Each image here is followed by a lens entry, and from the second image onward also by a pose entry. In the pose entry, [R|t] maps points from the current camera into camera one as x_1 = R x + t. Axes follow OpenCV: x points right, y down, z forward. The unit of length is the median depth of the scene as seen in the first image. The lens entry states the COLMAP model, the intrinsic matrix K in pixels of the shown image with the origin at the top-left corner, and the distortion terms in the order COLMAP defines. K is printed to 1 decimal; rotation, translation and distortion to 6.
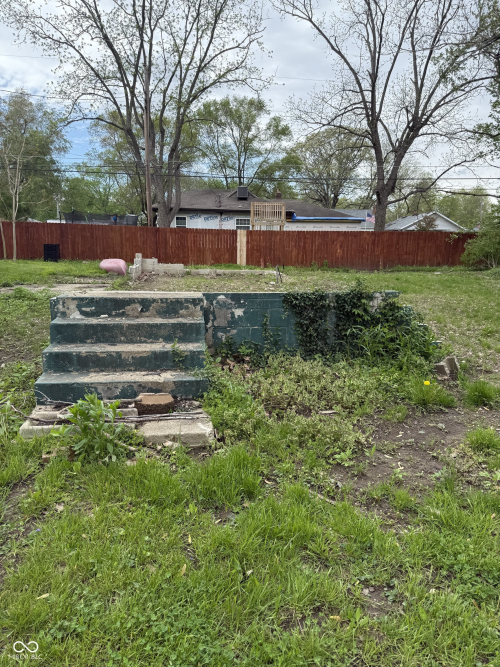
lens RADIAL K [[466.5, 0, 239.2], [0, 466.5, 333.2], [0, 0, 1]] dist [0.001017, -0.002864]
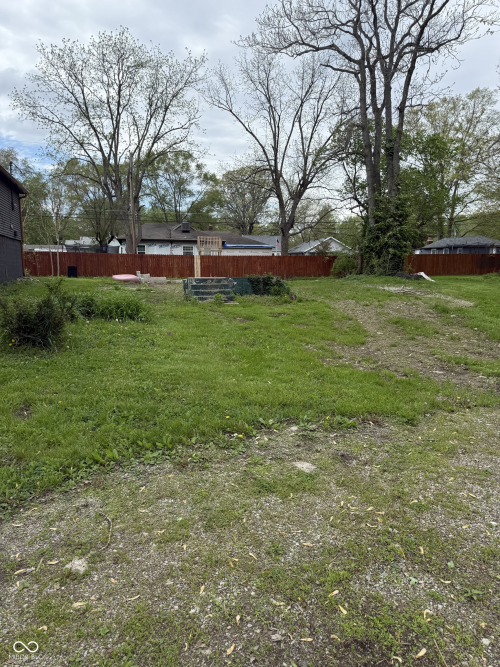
lens RADIAL K [[466.5, 0, 239.2], [0, 466.5, 333.2], [0, 0, 1]] dist [0.001017, -0.002864]
pose [[0.984493, -0.037579, 0.171350, -0.094012], [0.045112, 0.998169, -0.040282, 0.075849], [-0.169523, 0.047387, 0.984386, -0.387293]]
